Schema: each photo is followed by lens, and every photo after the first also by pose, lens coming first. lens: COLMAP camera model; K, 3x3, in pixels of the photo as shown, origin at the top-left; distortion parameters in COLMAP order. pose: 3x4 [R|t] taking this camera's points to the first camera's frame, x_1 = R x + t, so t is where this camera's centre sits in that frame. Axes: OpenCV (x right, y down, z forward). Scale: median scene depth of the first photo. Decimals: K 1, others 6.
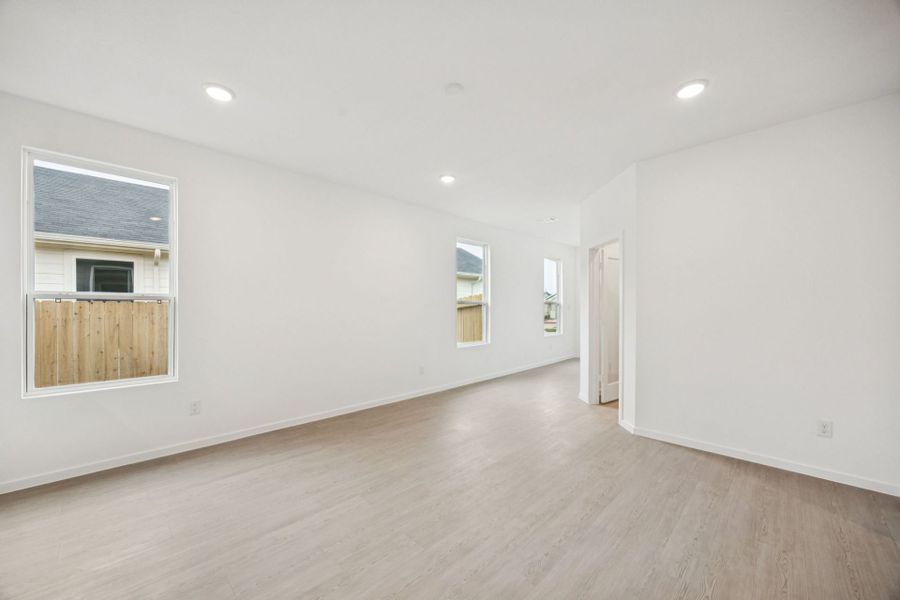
lens RADIAL K [[351.1, 0, 445.2], [0, 351.1, 305.6], [0, 0, 1]] dist [-0.018524, -0.000020]
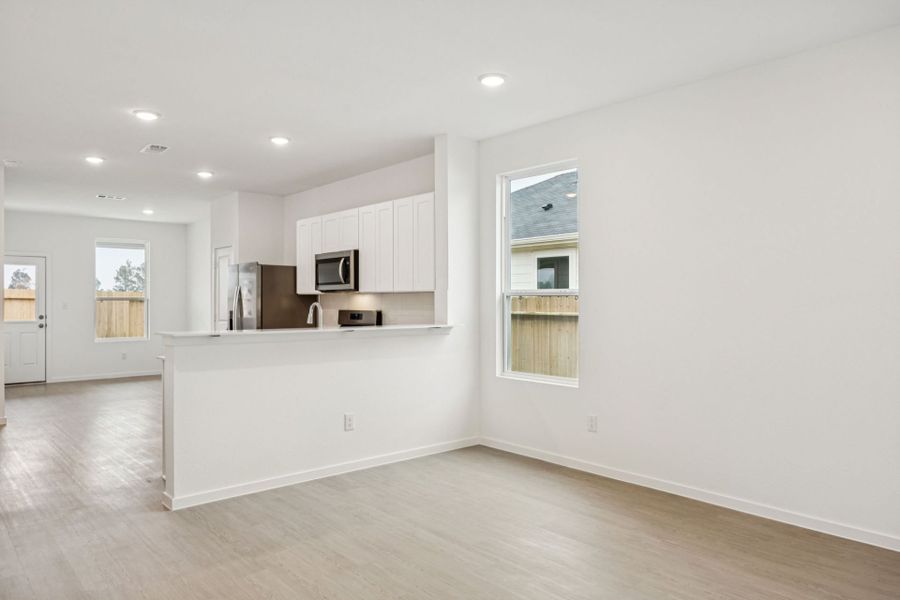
lens RADIAL K [[645.1, 0, 450.0], [0, 645.1, 300.0], [0, 0, 1]] dist [-0.003848, -0.000475]
pose [[-0.101462, -0.004149, -0.994831, 1.031017], [-0.000826, 0.999991, -0.004087, 0.002073], [0.994839, 0.000407, -0.101464, 0.973129]]
